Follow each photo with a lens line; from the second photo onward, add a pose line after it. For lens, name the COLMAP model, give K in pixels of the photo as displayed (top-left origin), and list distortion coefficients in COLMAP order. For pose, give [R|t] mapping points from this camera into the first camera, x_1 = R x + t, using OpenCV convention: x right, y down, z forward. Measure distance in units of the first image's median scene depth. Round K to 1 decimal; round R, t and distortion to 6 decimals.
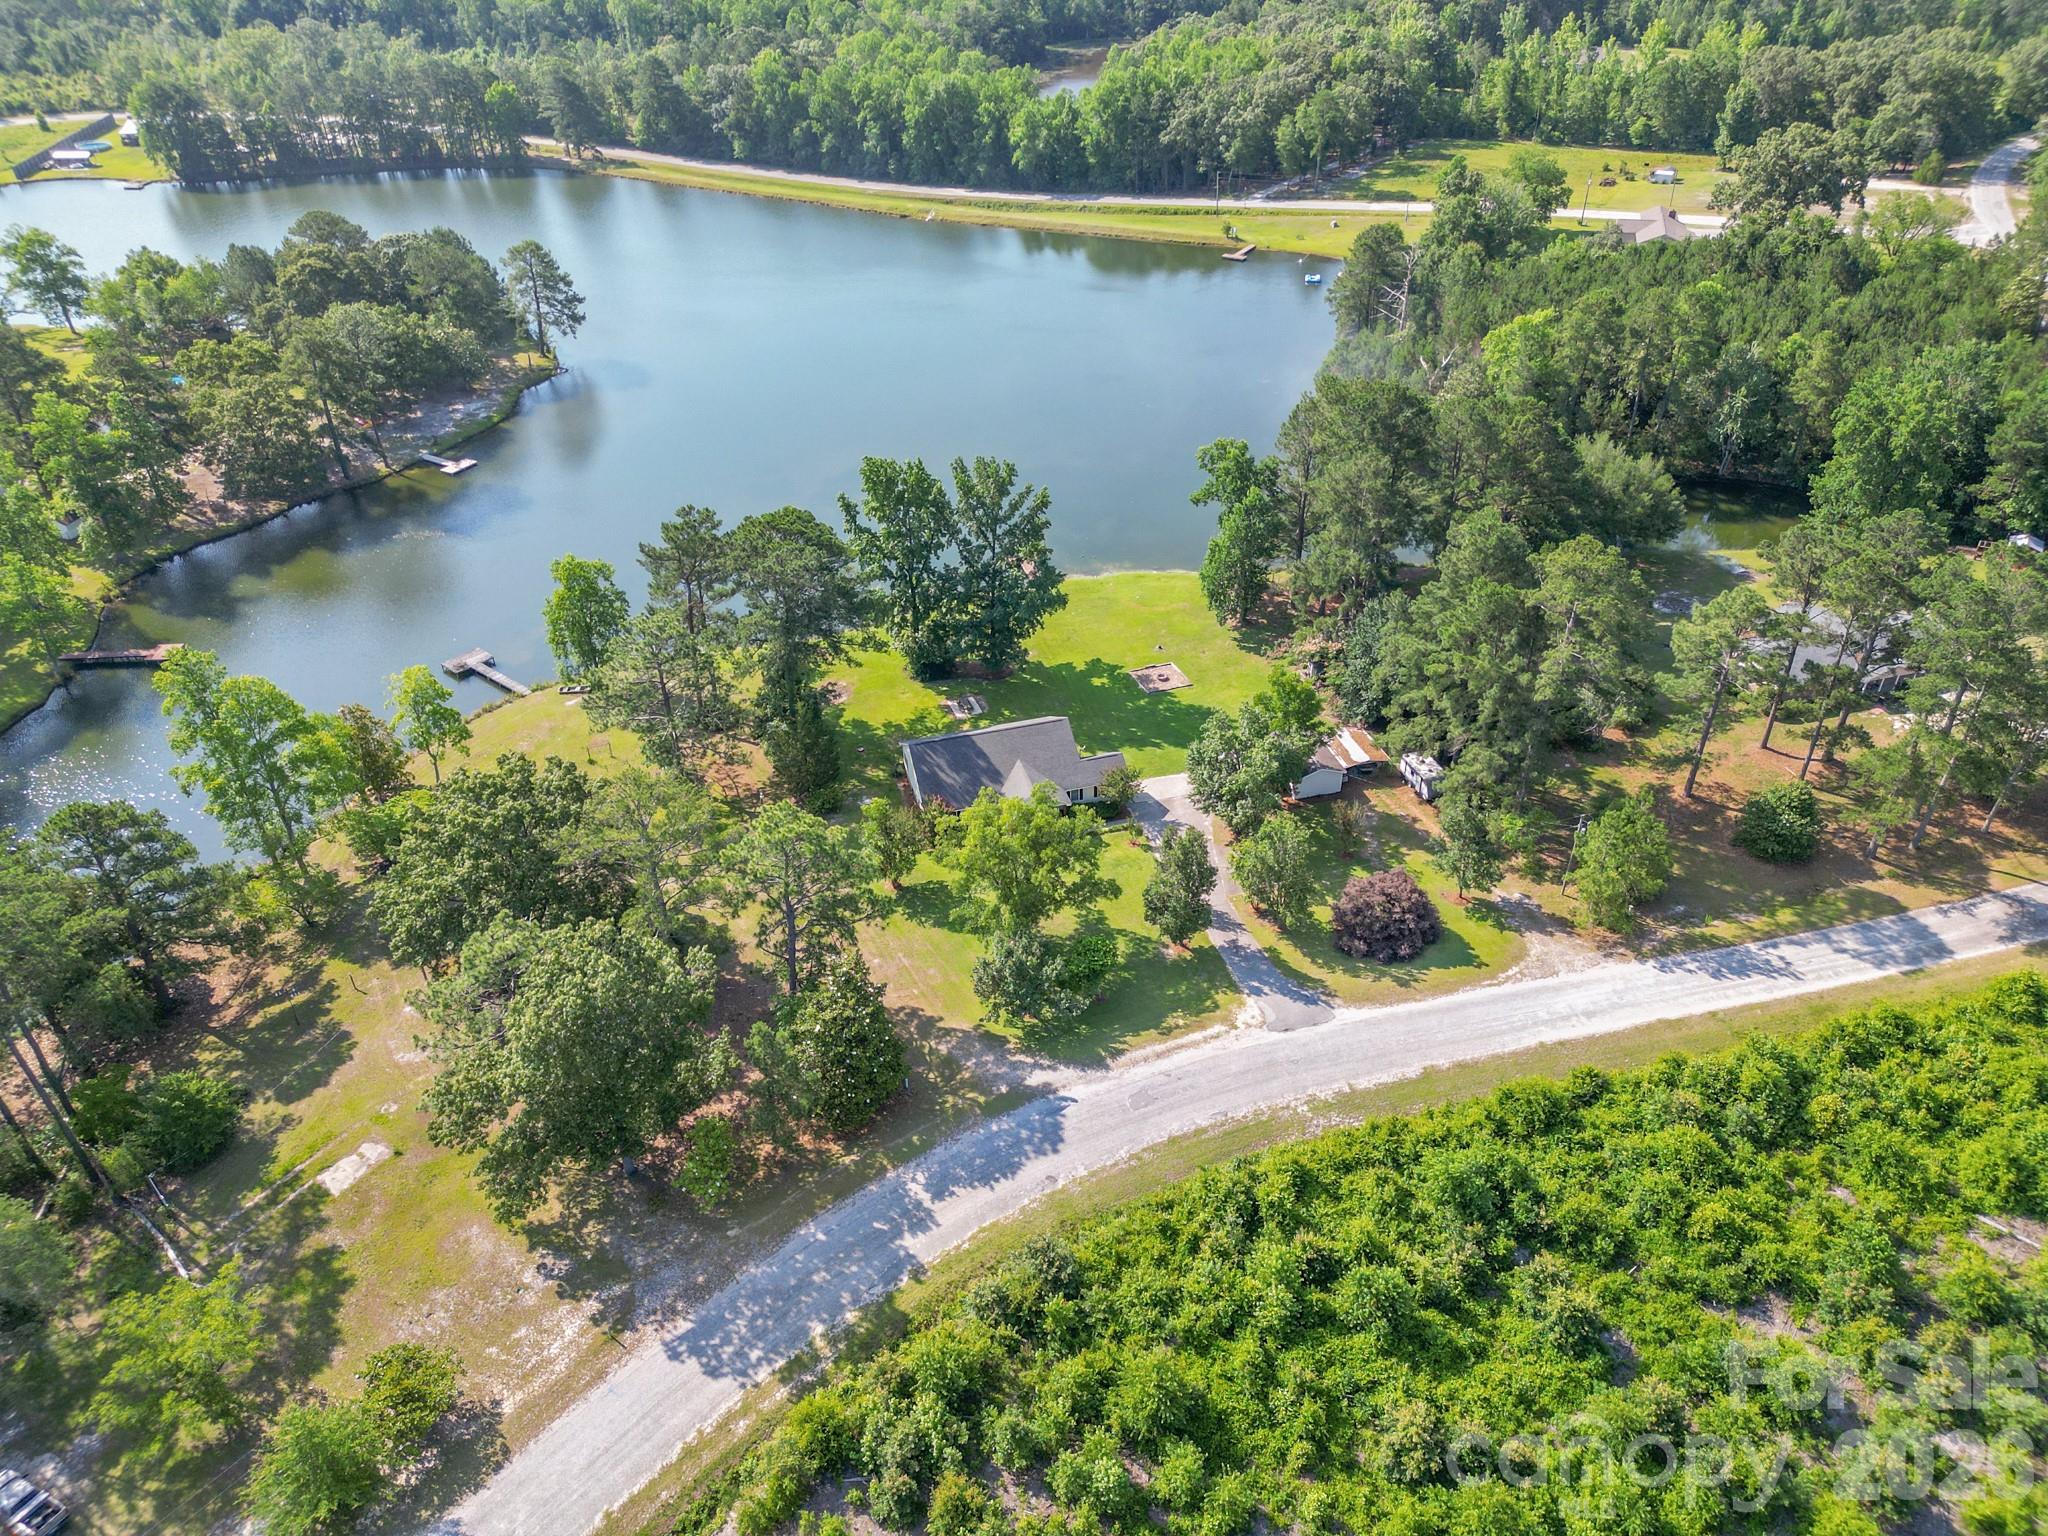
lens RADIAL K [[1459.9, 0, 1024.0], [0, 1459.9, 768.0], [0, 0, 1]] dist [0.061279, -0.048194]
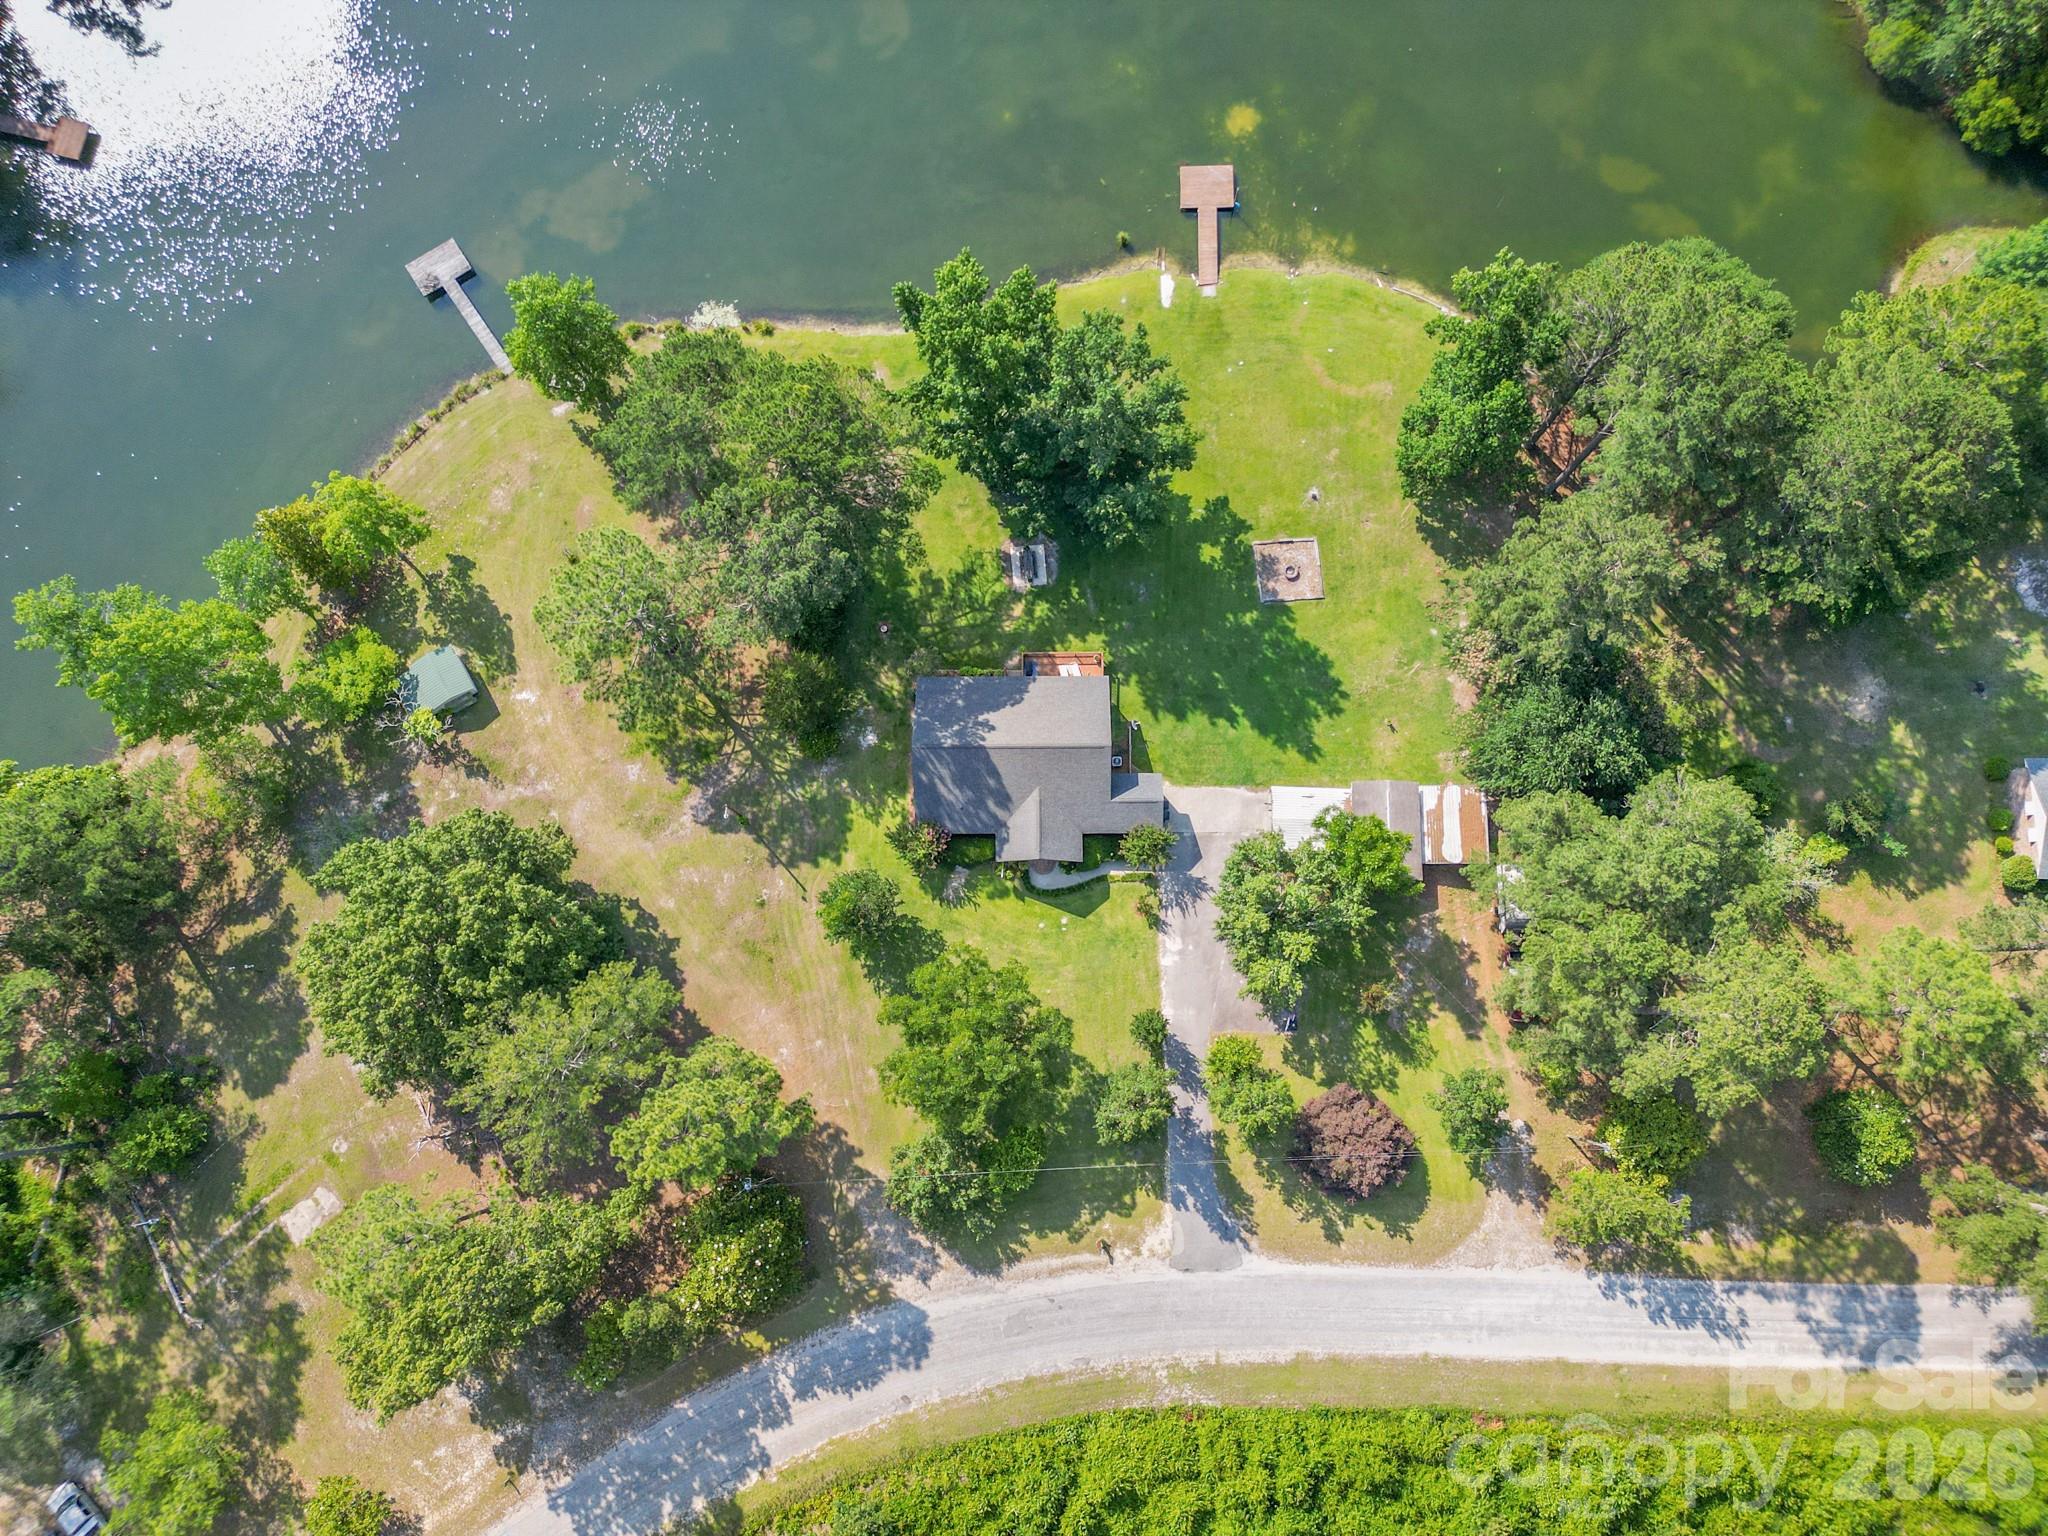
lens RADIAL K [[1459.9, 0, 1024.0], [0, 1459.9, 768.0], [0, 0, 1]] dist [0.061279, -0.048194]
pose [[0.965438, 0.257174, -0.042308, 0.019274], [-0.143625, 0.660421, 0.737032, -0.559986], [0.217487, -0.705483, 0.674532, 0.391563]]
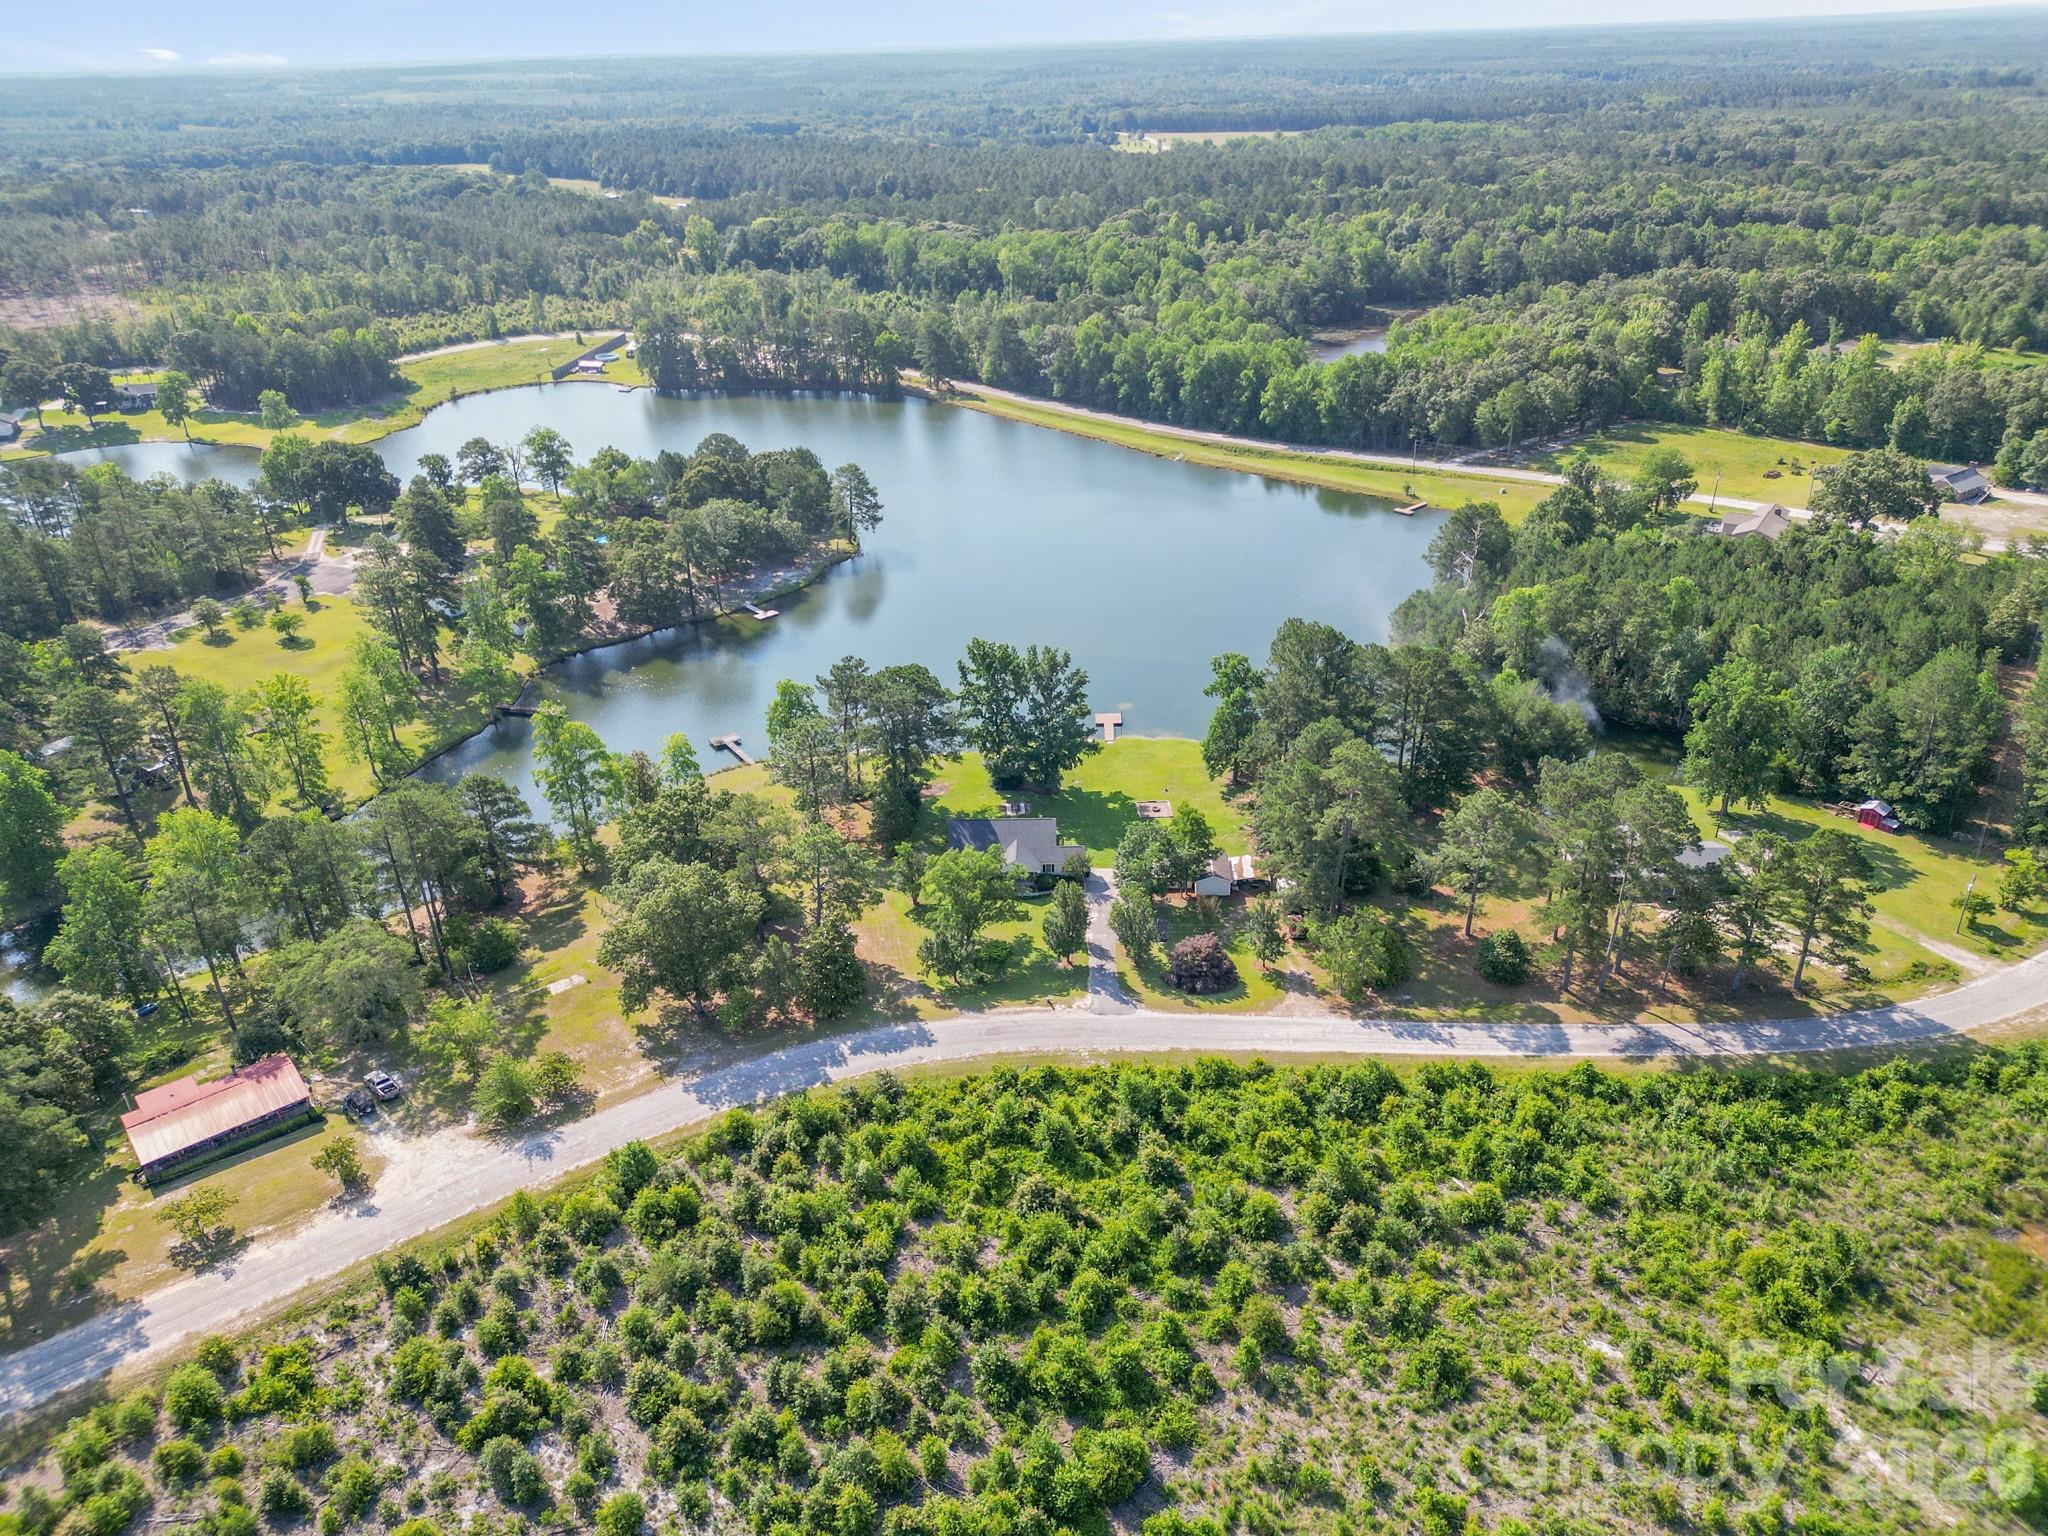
lens RADIAL K [[1483.6, 0, 1015.3], [0, 1483.6, 747.6], [0, 0, 1]] dist [0.113509, -0.191173]
pose [[0.957601, 0.127707, -0.258247, 0.343494], [-0.160550, 0.980846, -0.110290, 0.063655], [0.239215, 0.147075, 0.959763, -0.455881]]
